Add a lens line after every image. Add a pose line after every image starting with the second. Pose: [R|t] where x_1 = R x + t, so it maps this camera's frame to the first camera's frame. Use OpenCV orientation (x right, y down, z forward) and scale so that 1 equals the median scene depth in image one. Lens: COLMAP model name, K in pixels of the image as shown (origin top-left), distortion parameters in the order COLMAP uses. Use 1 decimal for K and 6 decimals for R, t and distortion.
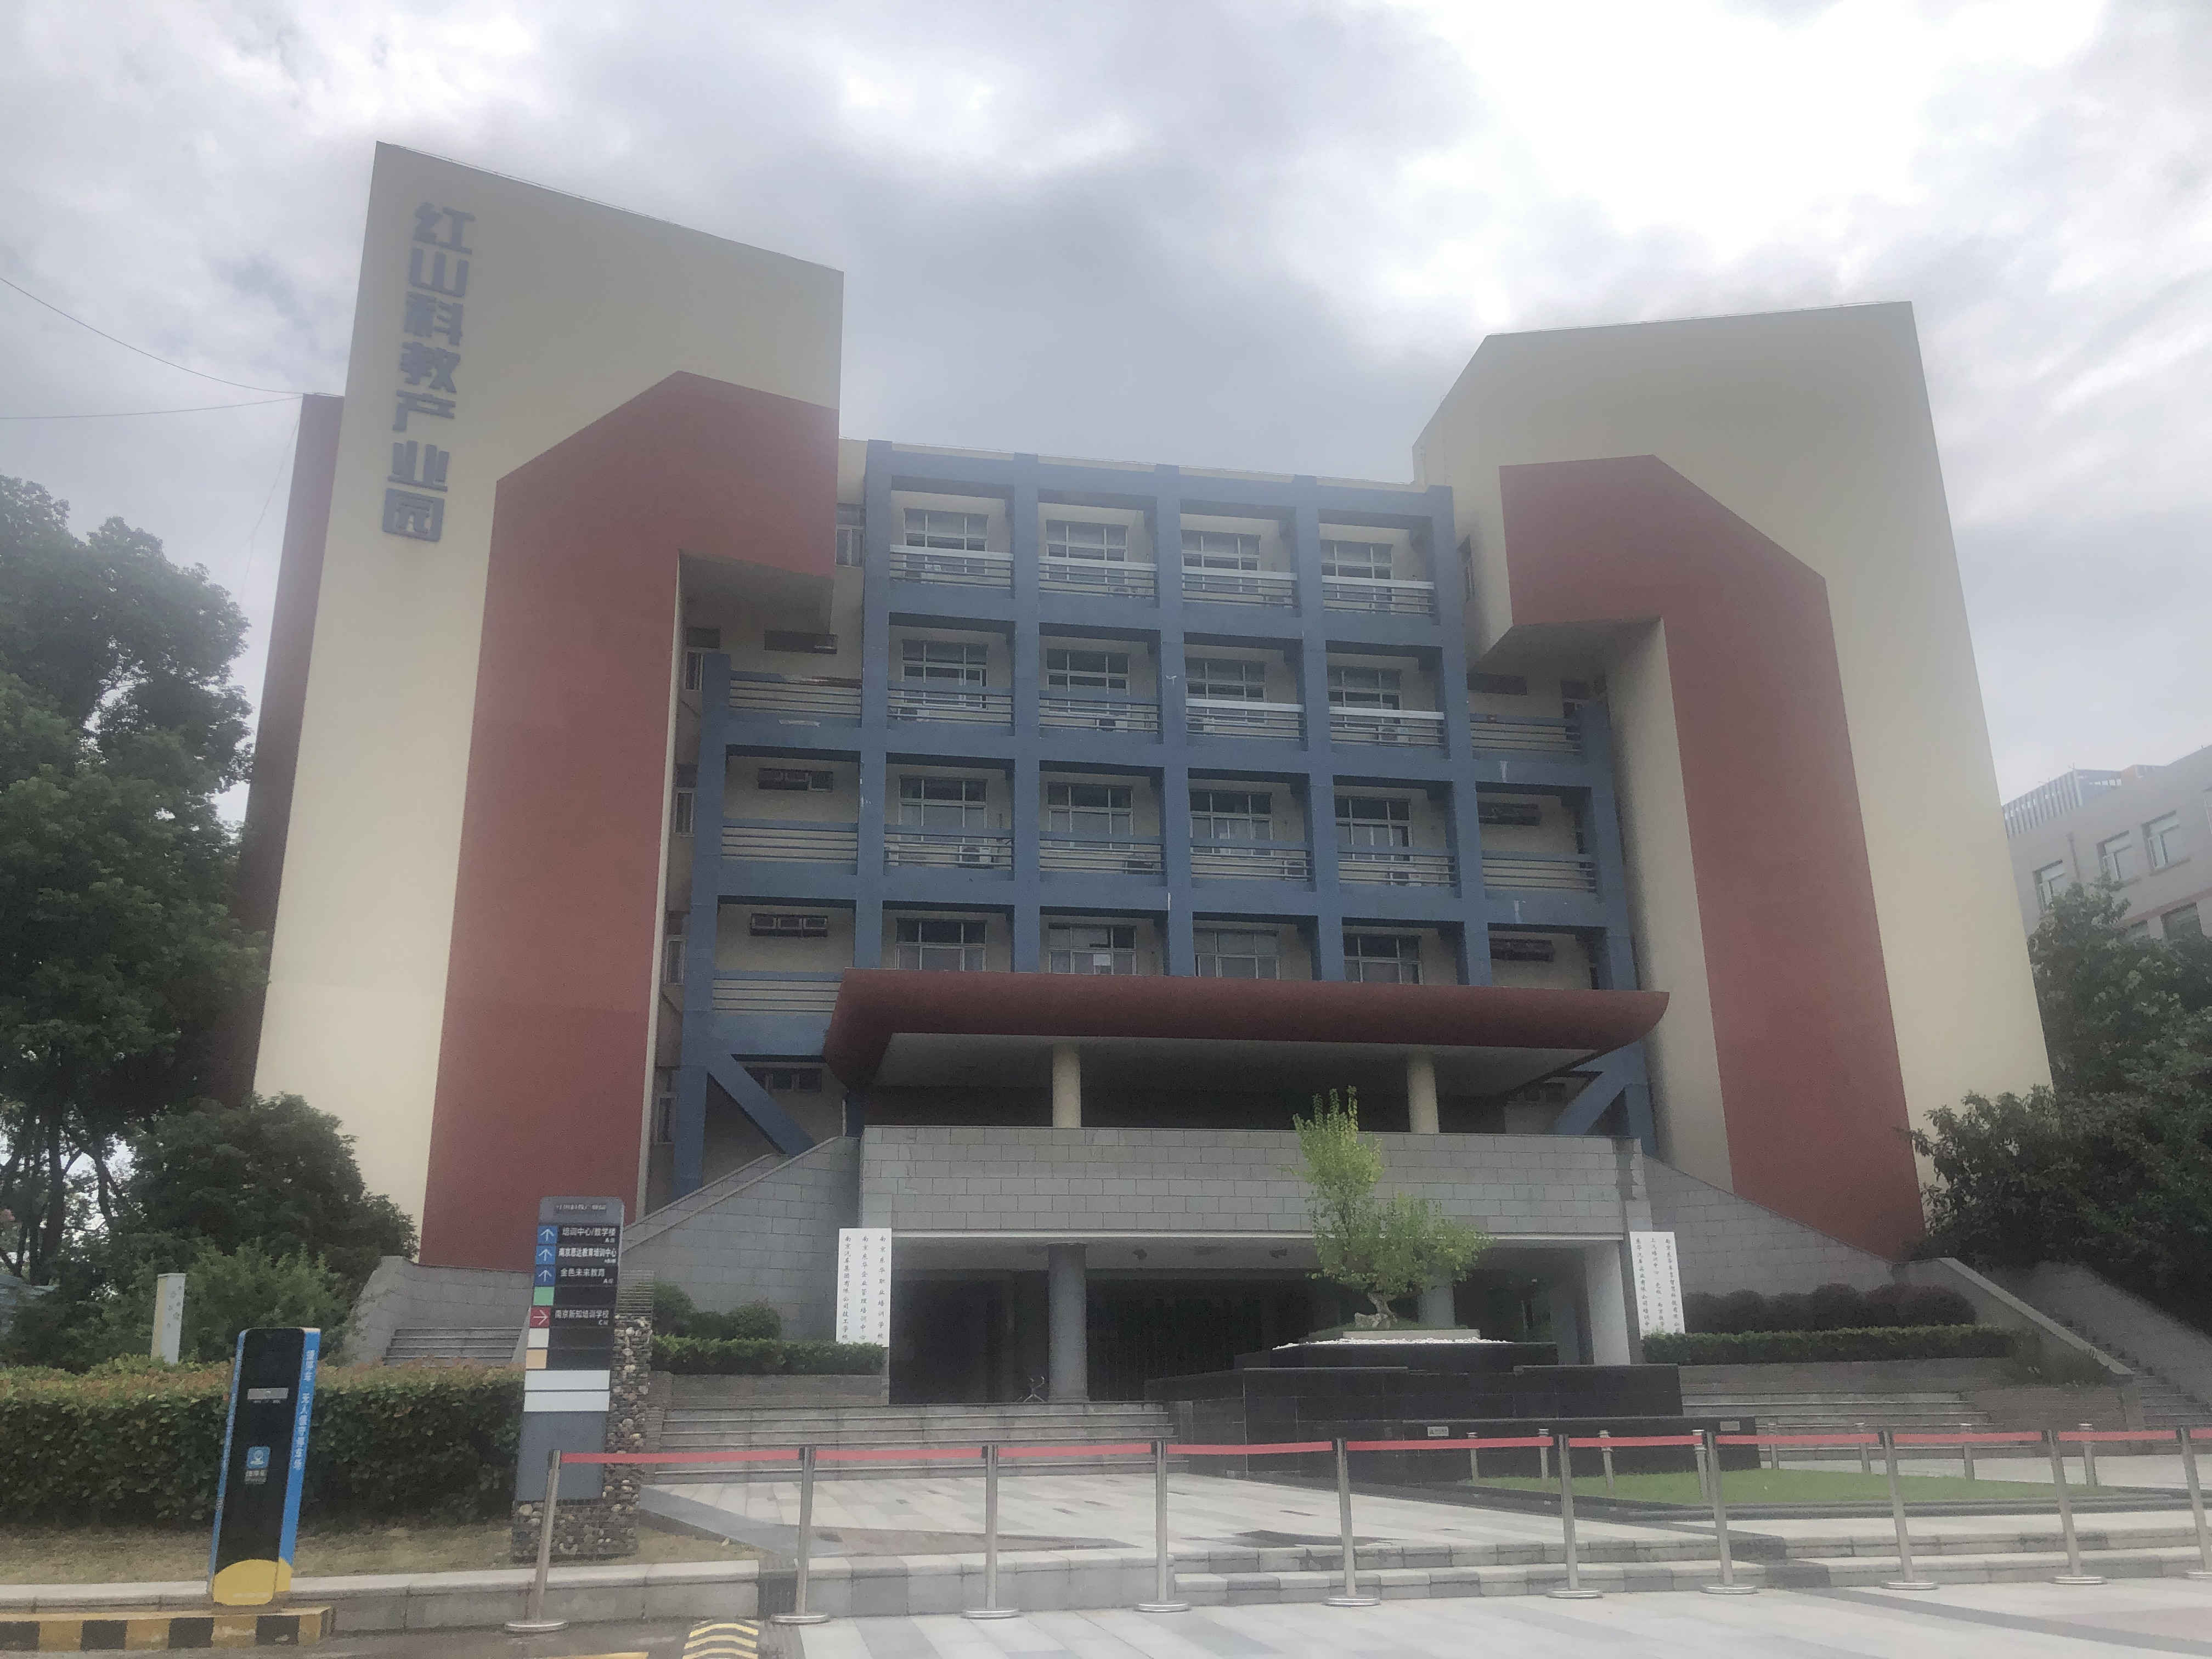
lens RADIAL K [[1854.6, 0, 1106.0], [0, 1854.6, 829.5], [0, 0, 1]] dist [0.020086, -0.011251]
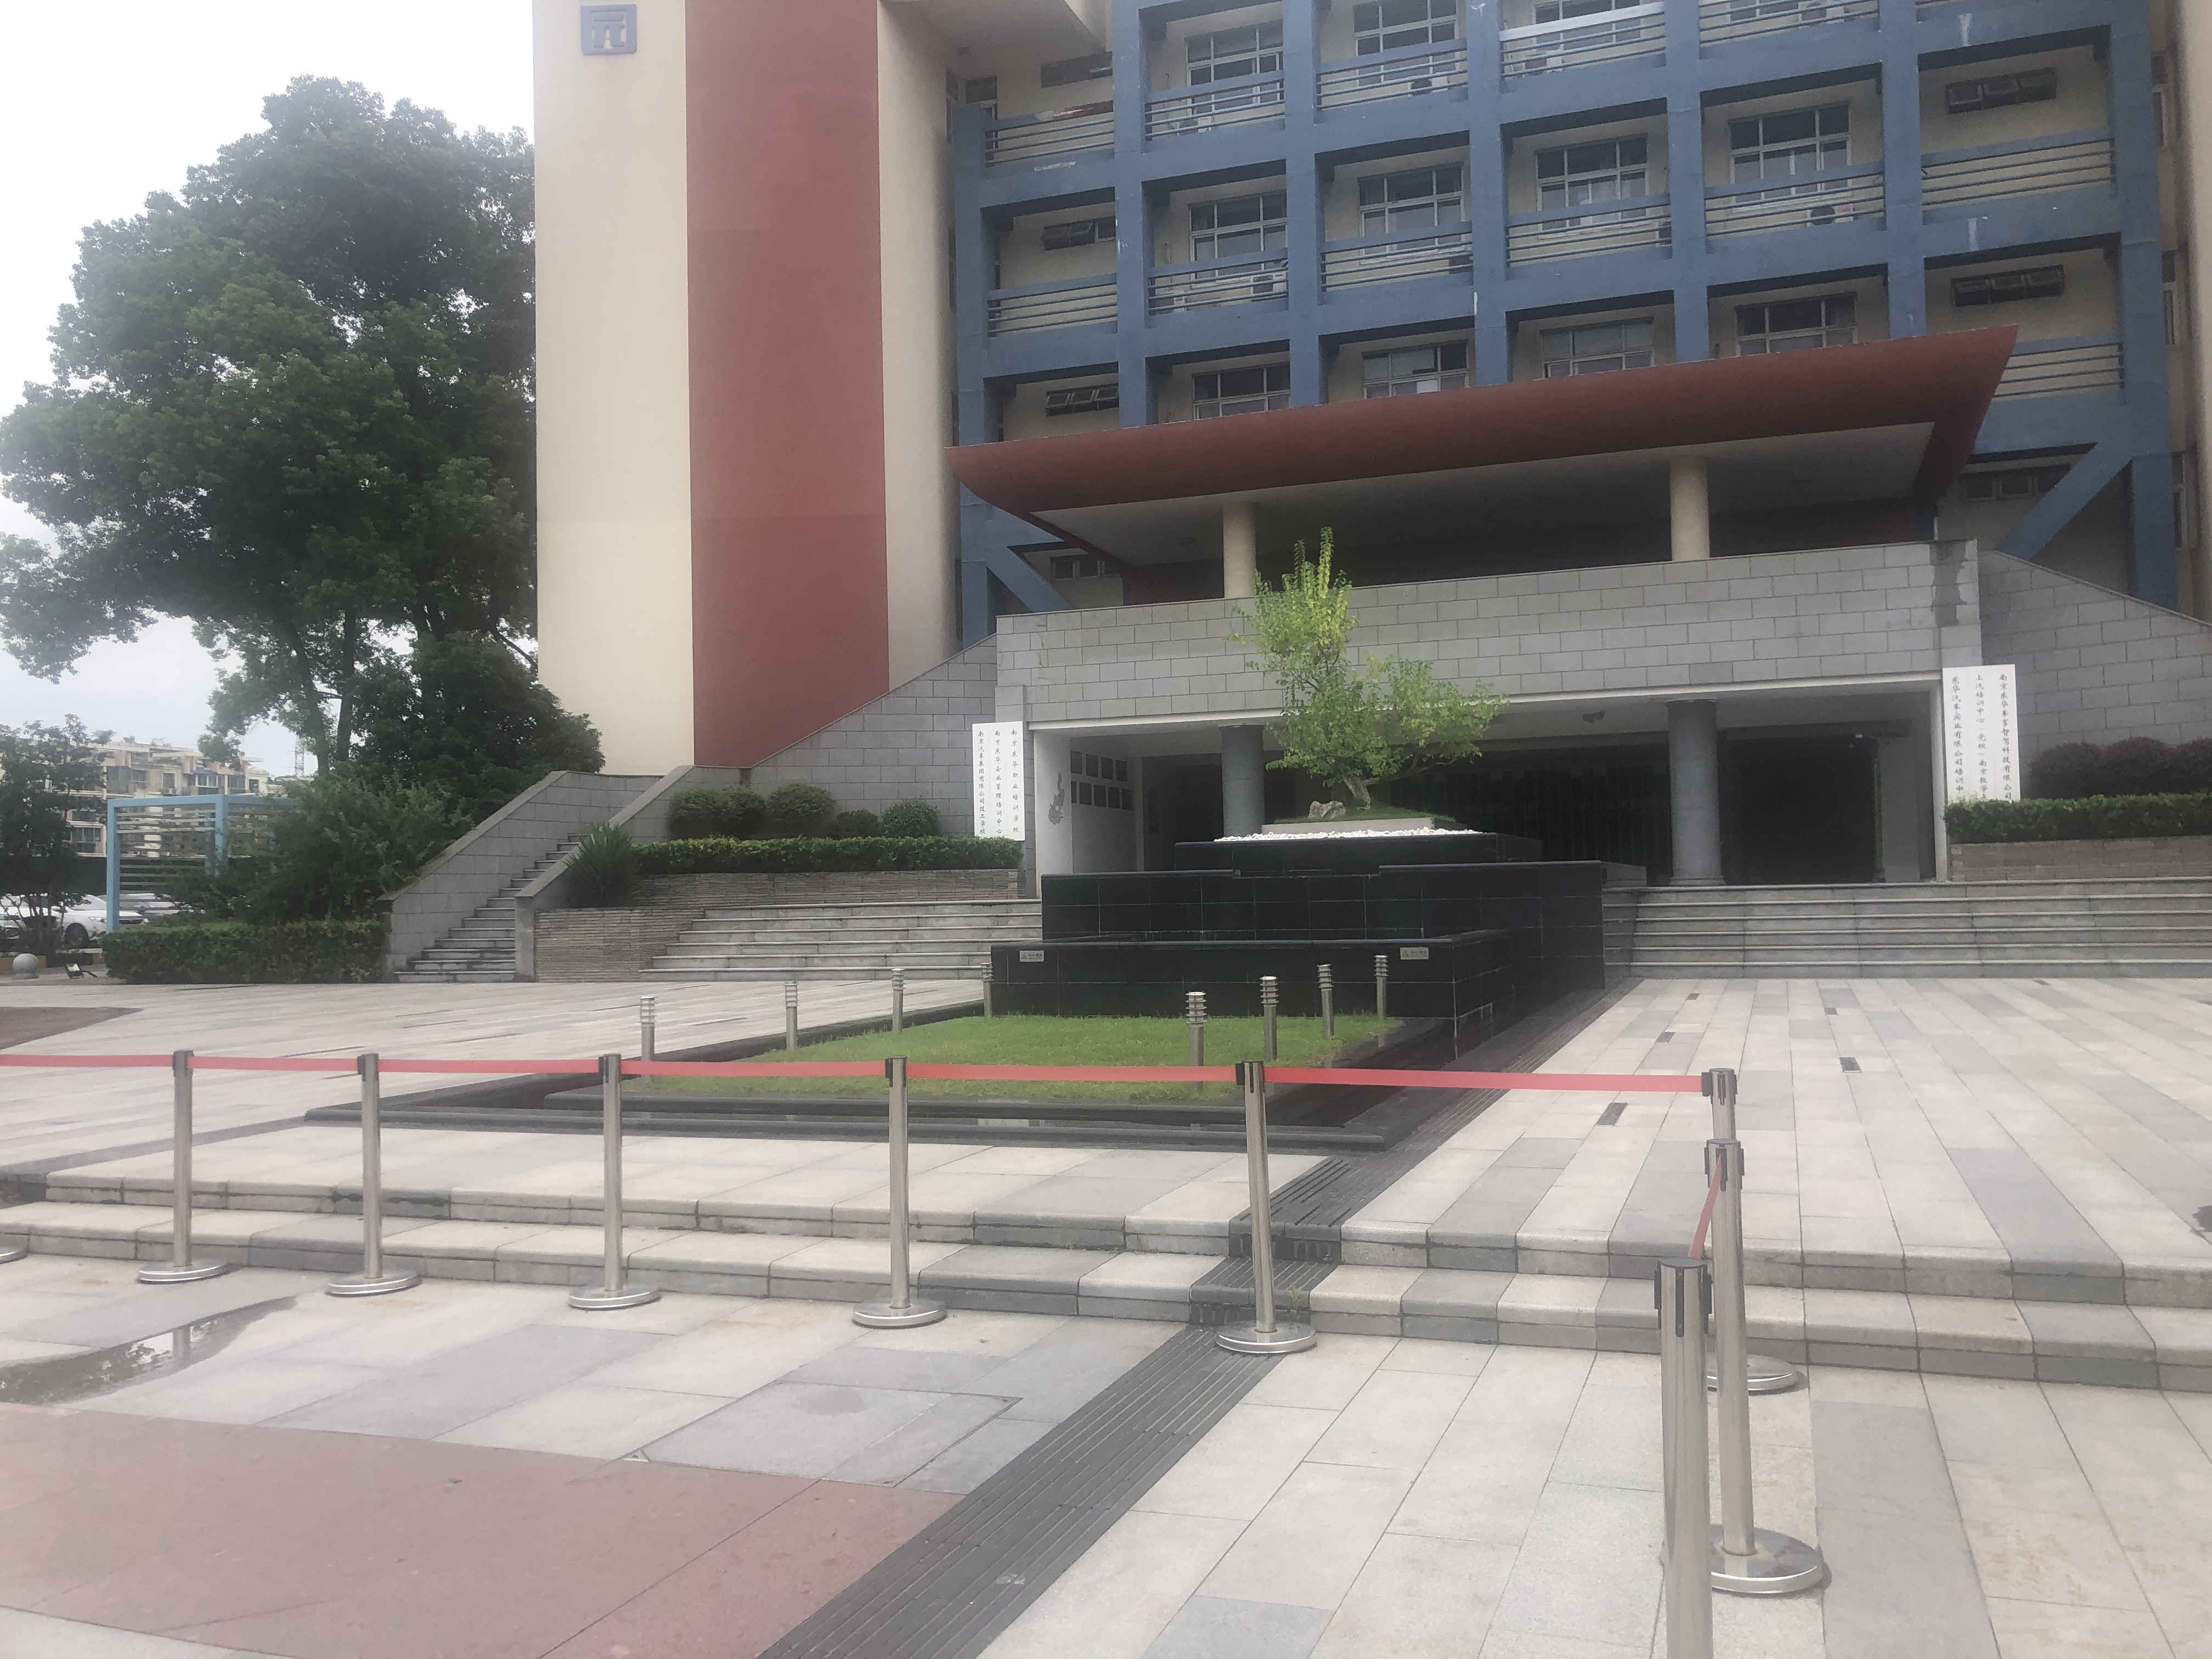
lens RADIAL K [[1830.5, 0, 1106.0], [0, 1830.5, 829.5], [0, 0, 1]] dist [0.068384, -0.083108]
pose [[0.856076, -0.019320, -0.516488, 0.352154], [0.164409, 0.957574, 0.236689, 0.047132], [0.490003, -0.287539, 0.822933, 0.206262]]
